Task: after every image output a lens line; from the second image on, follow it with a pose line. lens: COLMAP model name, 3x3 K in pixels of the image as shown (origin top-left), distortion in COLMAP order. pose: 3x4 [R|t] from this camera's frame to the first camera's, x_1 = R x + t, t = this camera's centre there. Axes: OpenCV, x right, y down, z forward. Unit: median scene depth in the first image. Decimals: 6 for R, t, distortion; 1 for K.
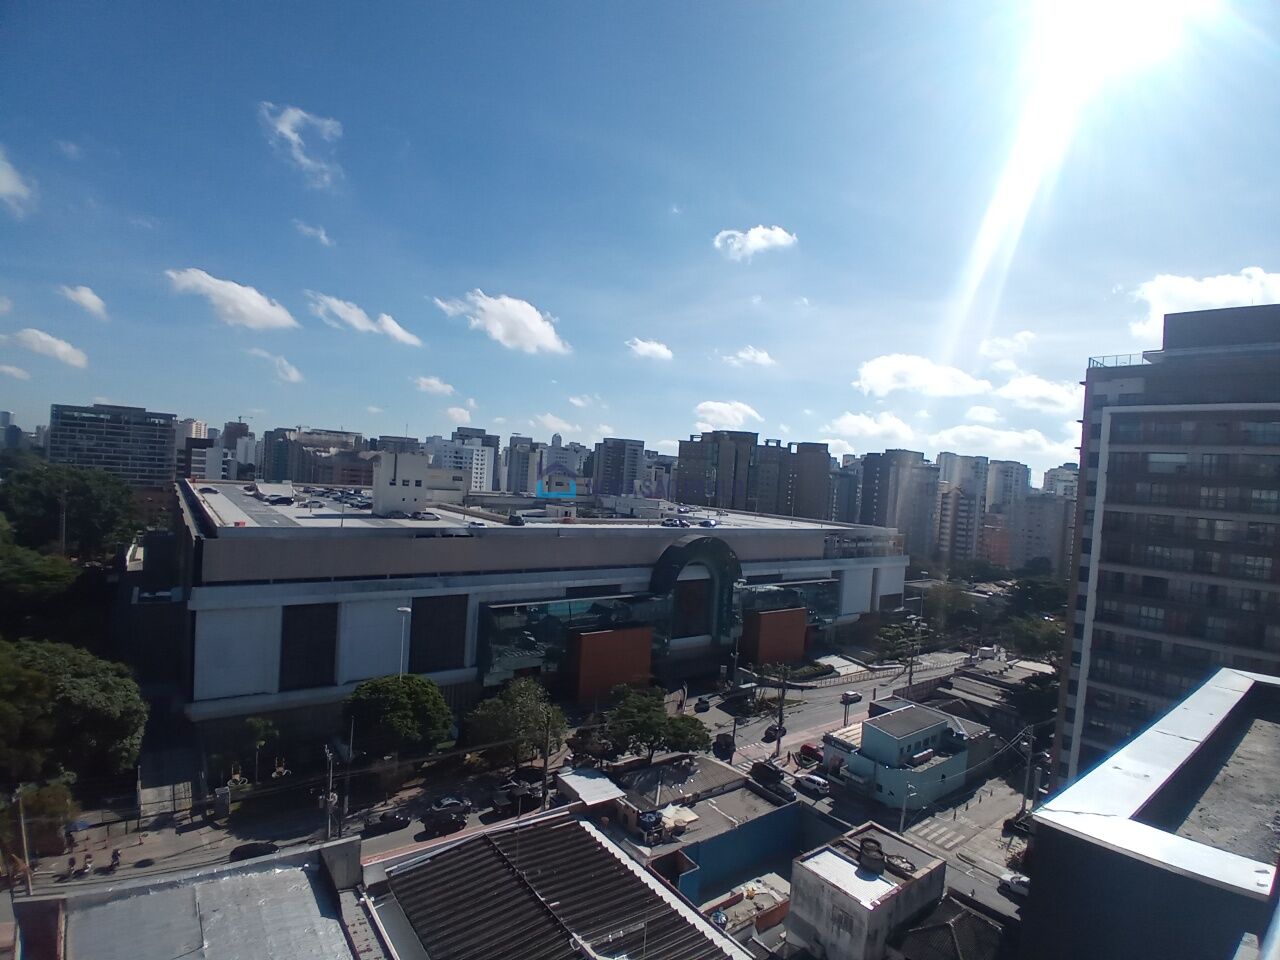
lens RADIAL K [[630.5, 0, 639.5], [0, 630.5, 489.2], [0, 0, 1]] dist [0.008392, -0.047581]
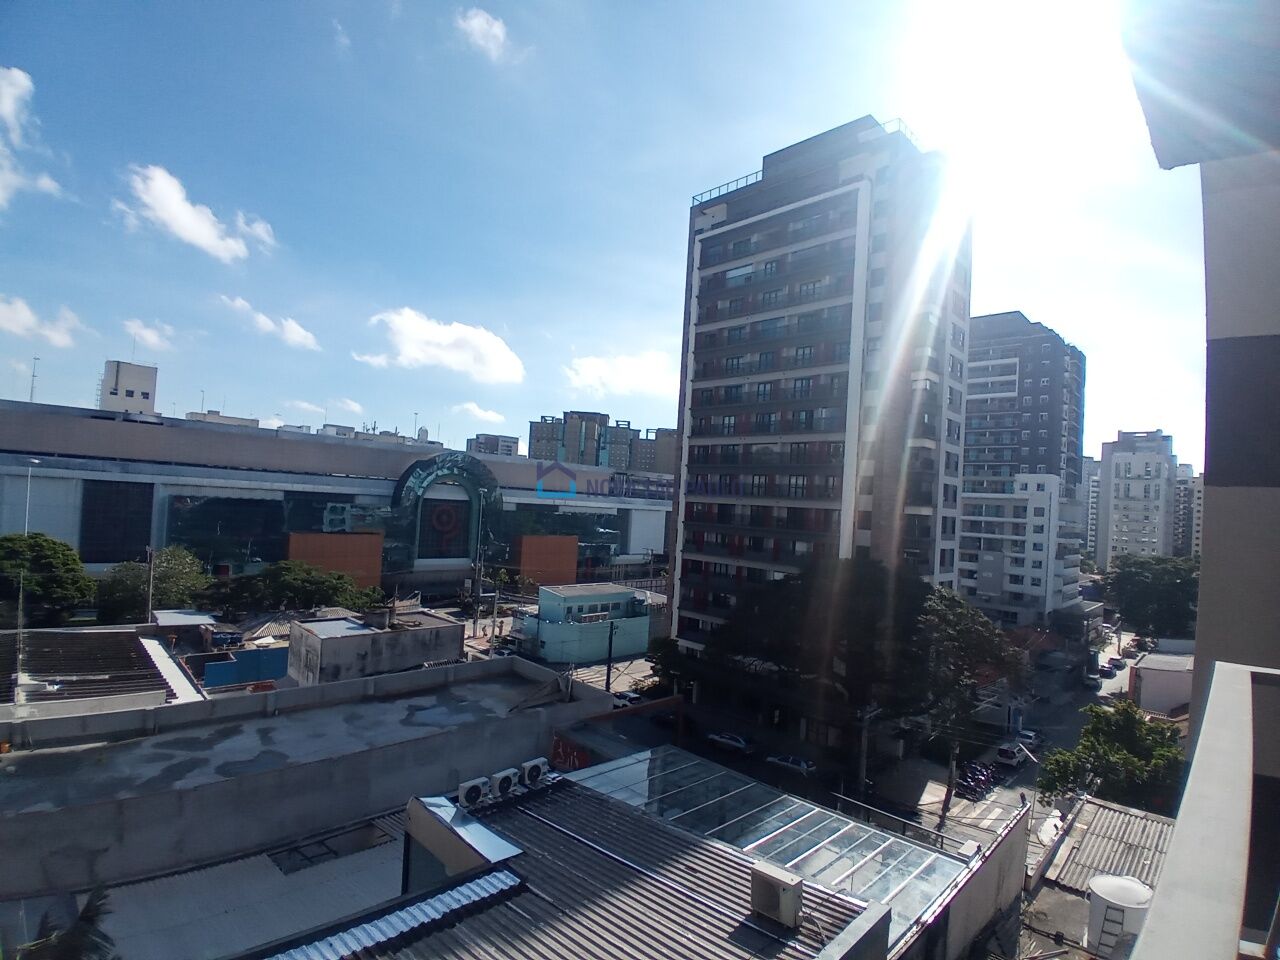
lens RADIAL K [[630.5, 0, 639.5], [0, 630.5, 489.2], [0, 0, 1]] dist [0.008392, -0.047581]
pose [[0.992163, -0.005875, 0.124812, 0.263794], [0.011025, 0.999114, -0.040615, 0.173713], [-0.124463, 0.041673, 0.991349, -0.014489]]
